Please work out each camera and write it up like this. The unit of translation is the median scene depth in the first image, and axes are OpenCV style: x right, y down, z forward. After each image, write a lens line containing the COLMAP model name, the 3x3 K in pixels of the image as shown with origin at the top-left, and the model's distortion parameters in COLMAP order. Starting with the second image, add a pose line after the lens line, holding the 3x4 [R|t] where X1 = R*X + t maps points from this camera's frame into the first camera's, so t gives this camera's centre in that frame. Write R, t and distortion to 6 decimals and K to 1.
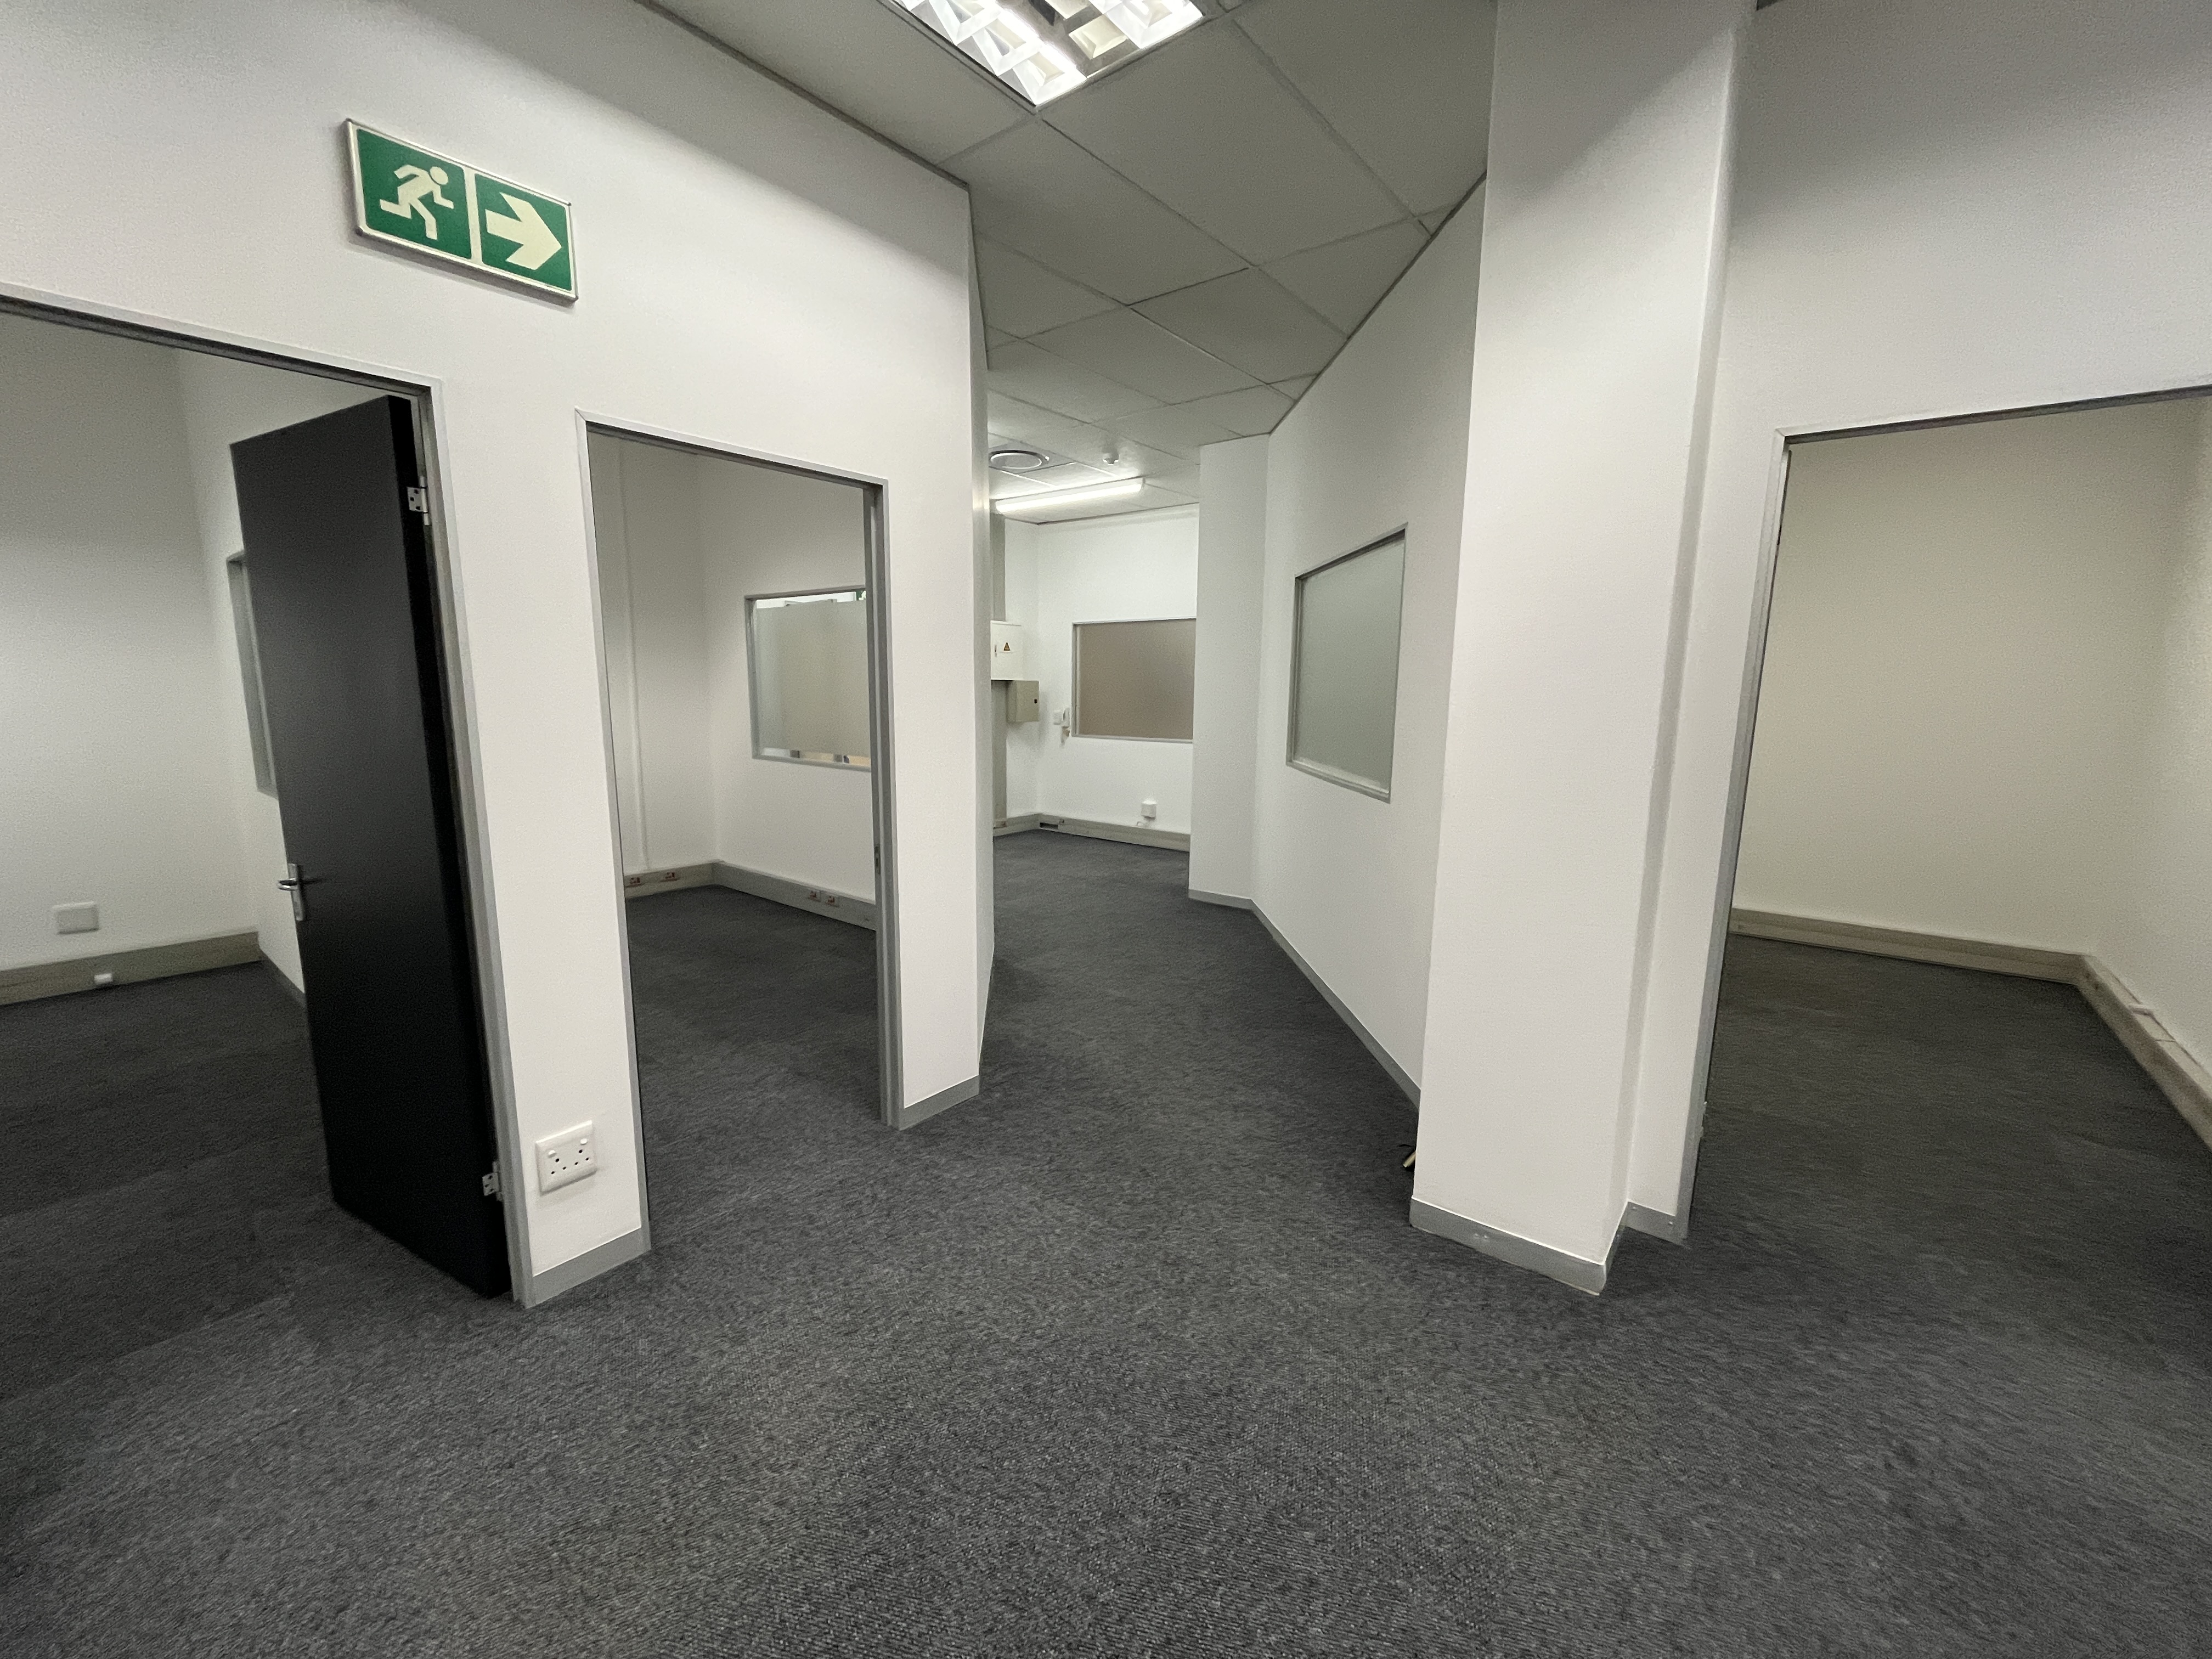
lens RADIAL K [[897.7, 0, 1099.6], [0, 897.7, 813.0], [0, 0, 1]] dist [-0.003574, 0.001593]
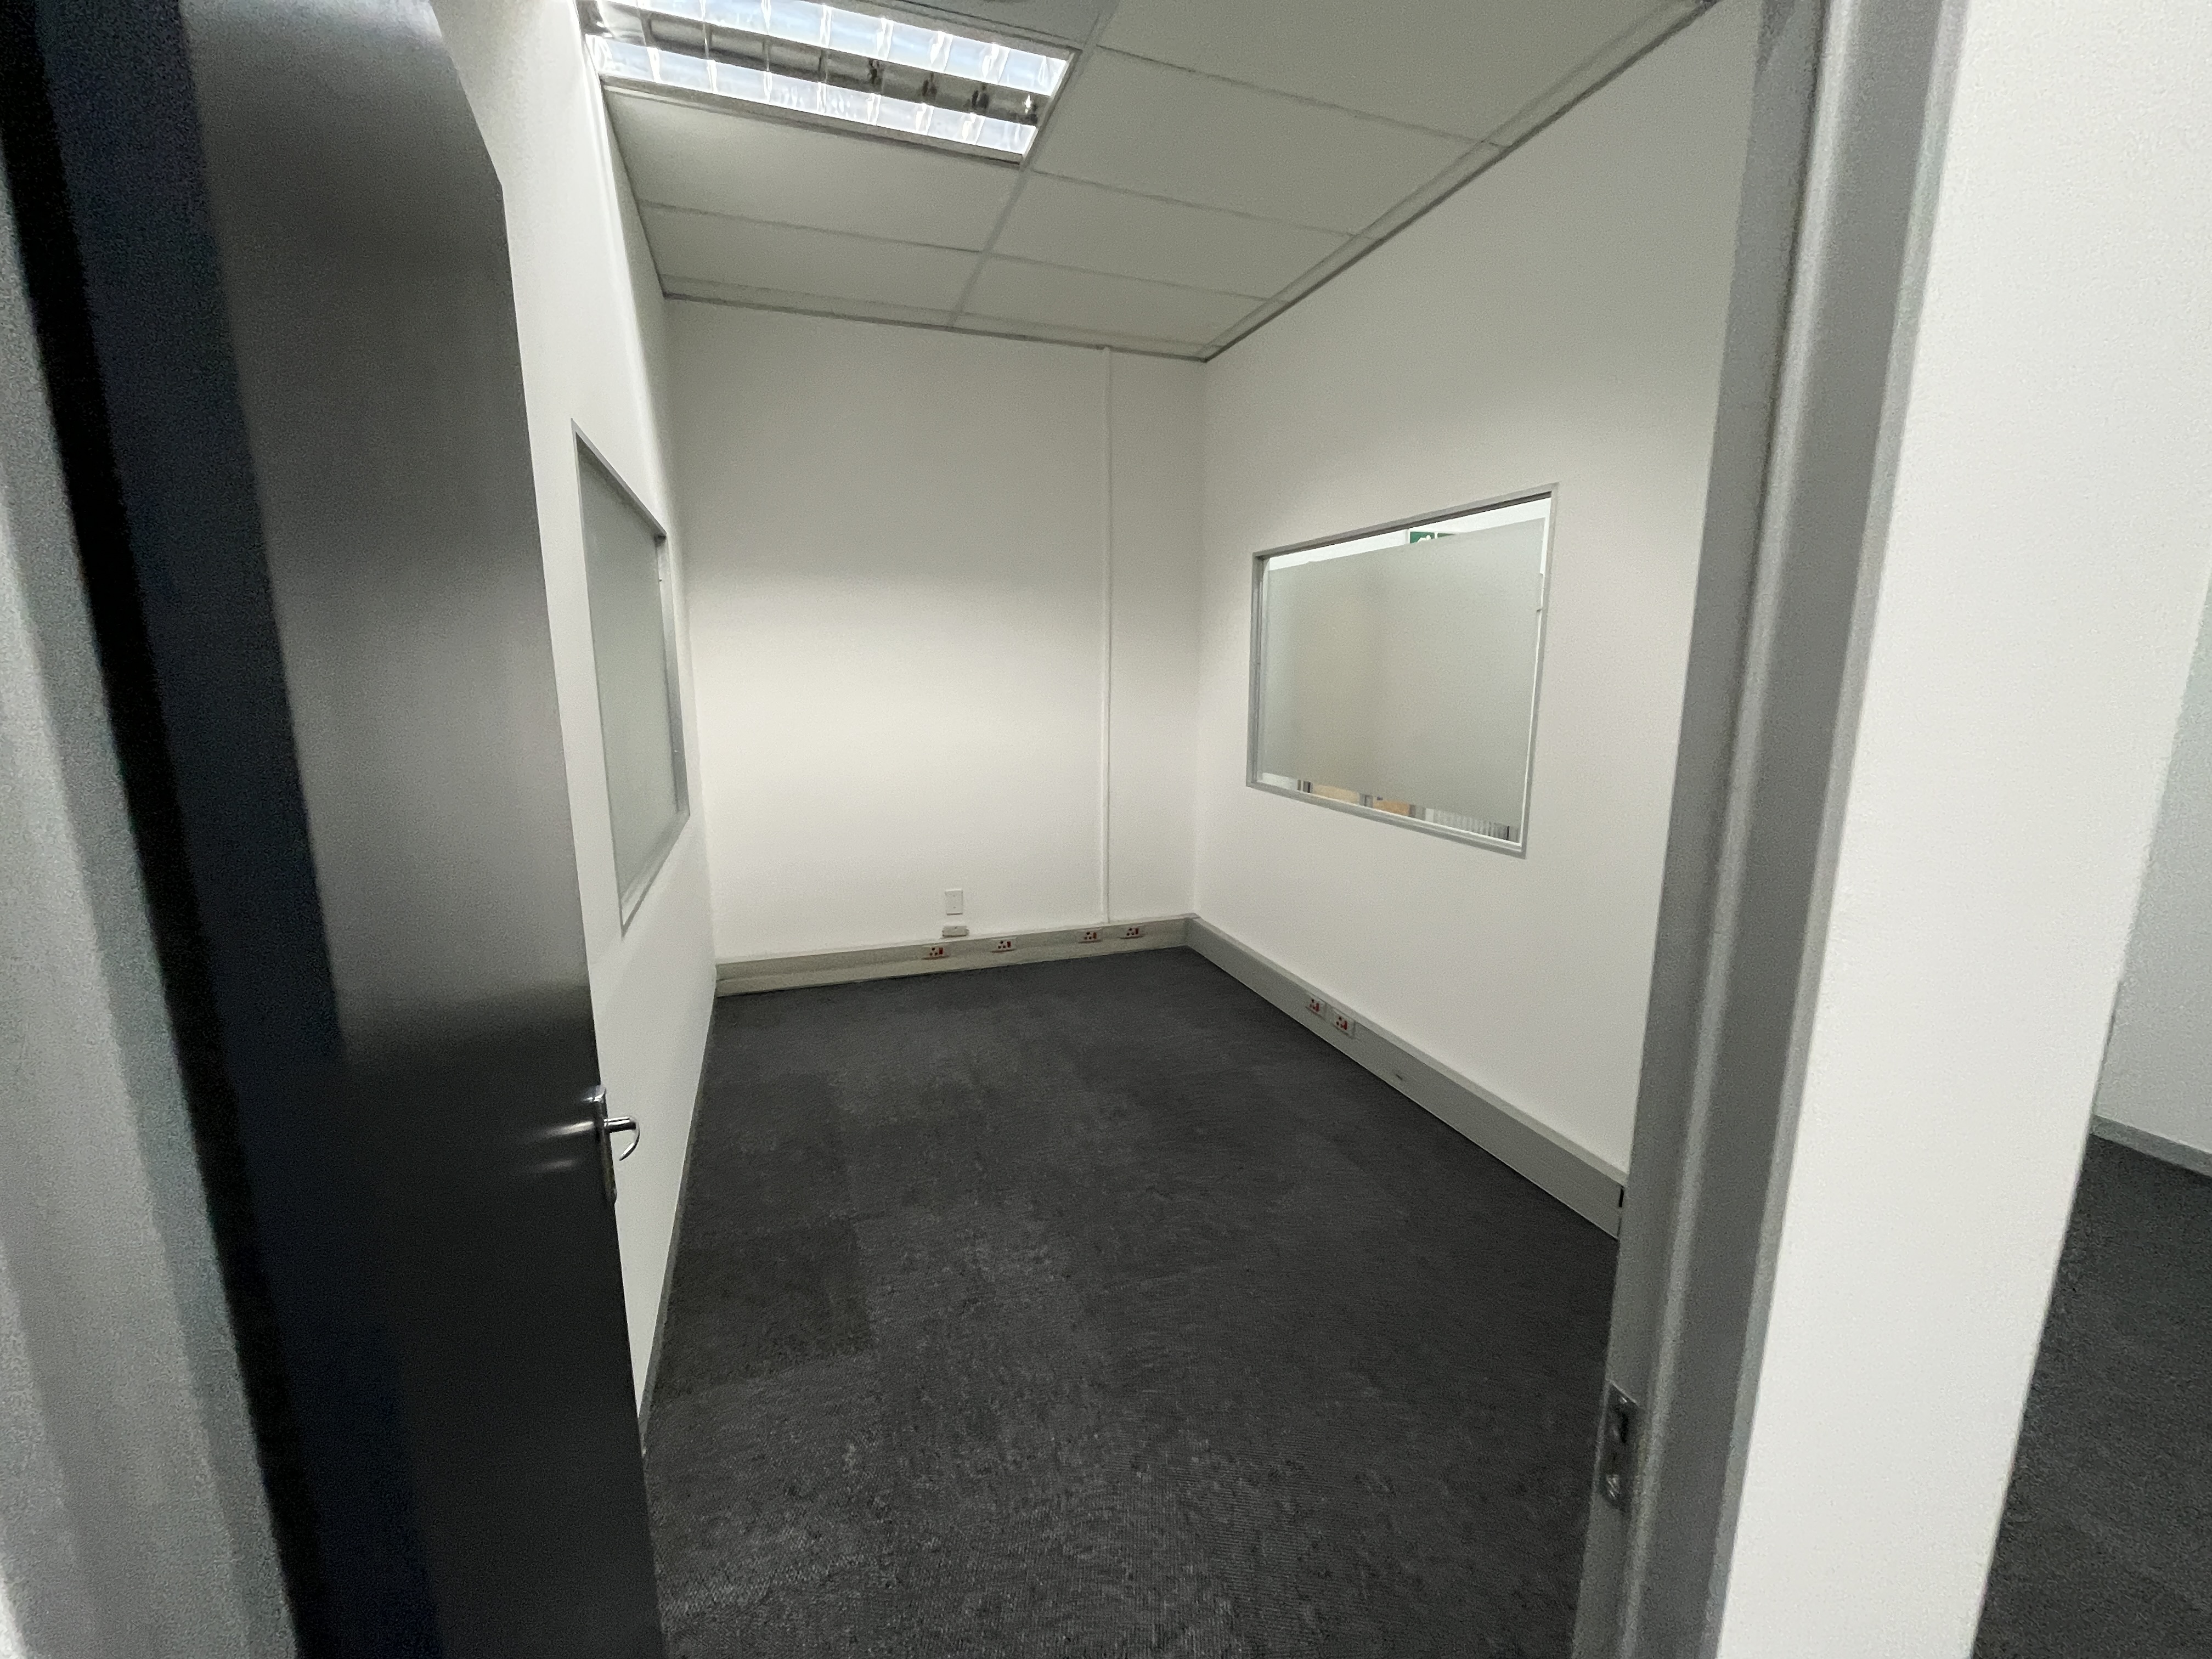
lens RADIAL K [[897.7, 0, 1112.0], [0, 897.7, 823.8], [0, 0, 1]] dist [-0.003574, 0.001593]
pose [[0.863062, 0.087655, -0.497435, -0.121336], [-0.079504, 0.996126, 0.037590, -0.051057], [0.498802, 0.007105, 0.866687, 0.328028]]
